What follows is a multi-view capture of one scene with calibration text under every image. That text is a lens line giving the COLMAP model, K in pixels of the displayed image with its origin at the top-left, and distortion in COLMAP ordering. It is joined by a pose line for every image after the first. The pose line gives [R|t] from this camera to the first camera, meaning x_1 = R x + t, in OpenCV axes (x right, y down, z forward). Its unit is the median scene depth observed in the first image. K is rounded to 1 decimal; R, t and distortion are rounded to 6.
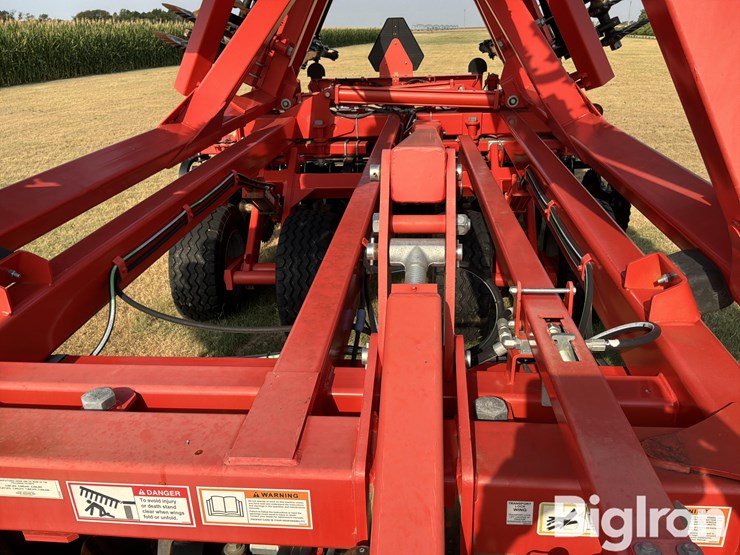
lens RADIAL K [[616.8, 0, 370.0], [0, 616.8, 277.5], [0, 0, 1]] dist [0.122687, -0.259365]
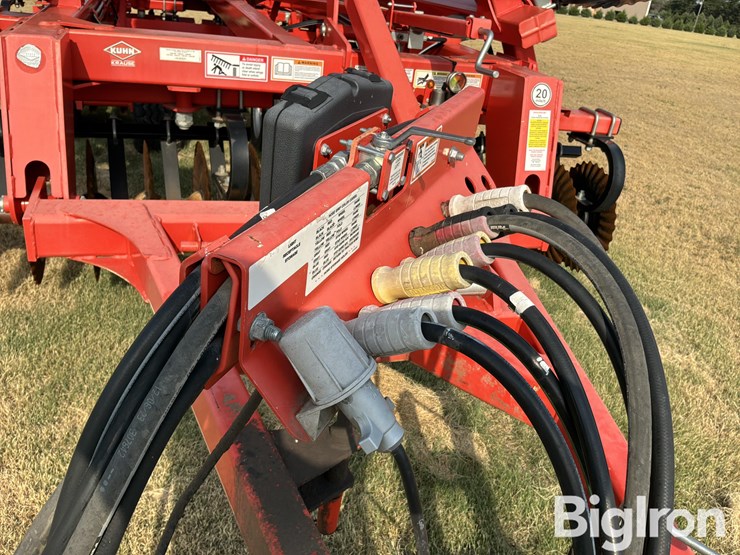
lens RADIAL K [[616.8, 0, 370.0], [0, 616.8, 277.5], [0, 0, 1]] dist [0.122687, -0.259365]
pose [[0.911043, -0.046534, 0.409678, -0.655100], [0.009356, 0.995688, 0.092290, 0.662987], [-0.412206, -0.080247, 0.907550, -0.853012]]
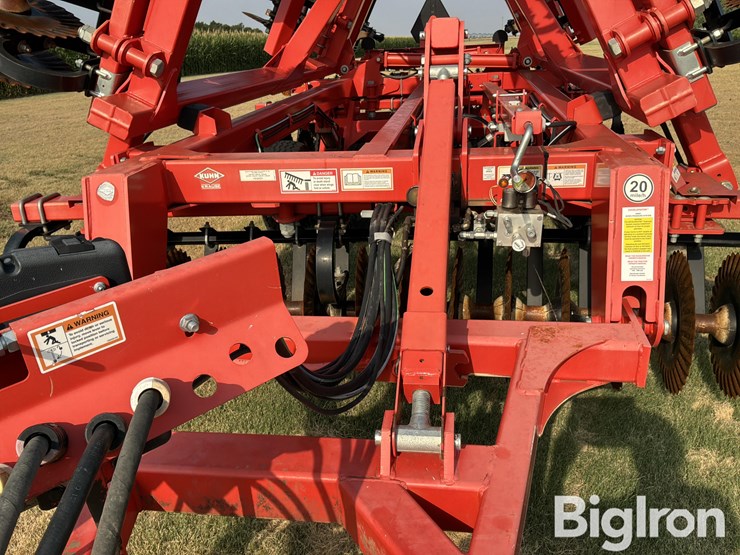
lens RADIAL K [[616.8, 0, 370.0], [0, 616.8, 277.5], [0, 0, 1]] dist [0.122687, -0.259365]
pose [[0.998321, 0.004655, -0.057745, -0.035144], [-0.005470, 0.999888, -0.013952, 0.548910], [0.057674, 0.014244, 0.998234, -0.843674]]
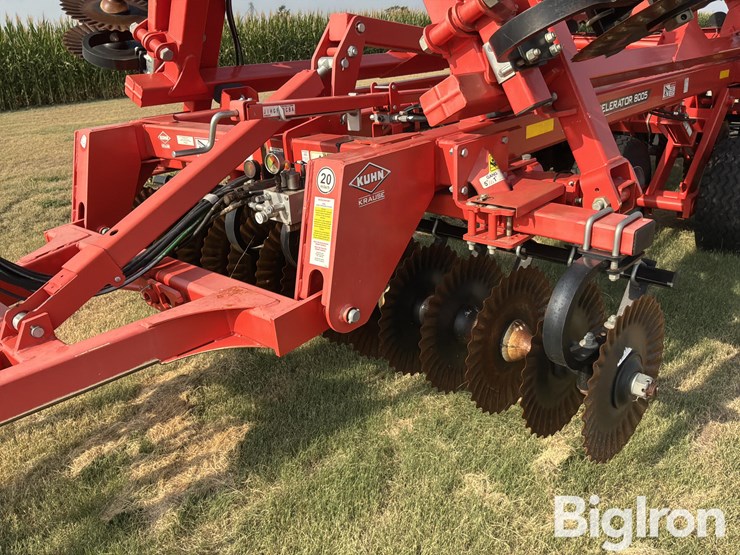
lens RADIAL K [[616.8, 0, 370.0], [0, 616.8, 277.5], [0, 0, 1]] dist [0.122687, -0.259365]
pose [[0.799709, 0.203327, -0.564911, 1.350841], [-0.196570, 0.977721, 0.073637, 0.433316], [0.567297, 0.052156, 0.821860, -0.584772]]
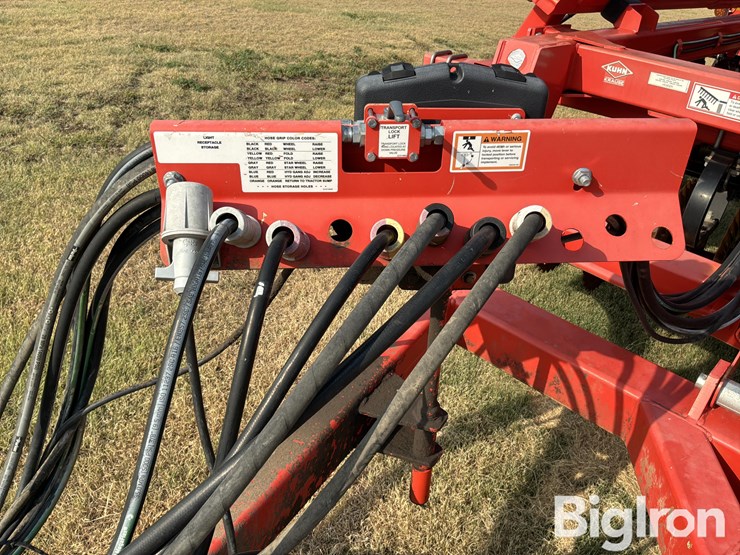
lens RADIAL K [[616.8, 0, 370.0], [0, 616.8, 277.5], [0, 0, 1]] dist [0.122687, -0.259365]
pose [[0.779002, 0.398893, -0.483777, -0.072112], [-0.341111, 0.916989, 0.206819, 0.624371], [0.526117, 0.003909, 0.850403, -0.886295]]
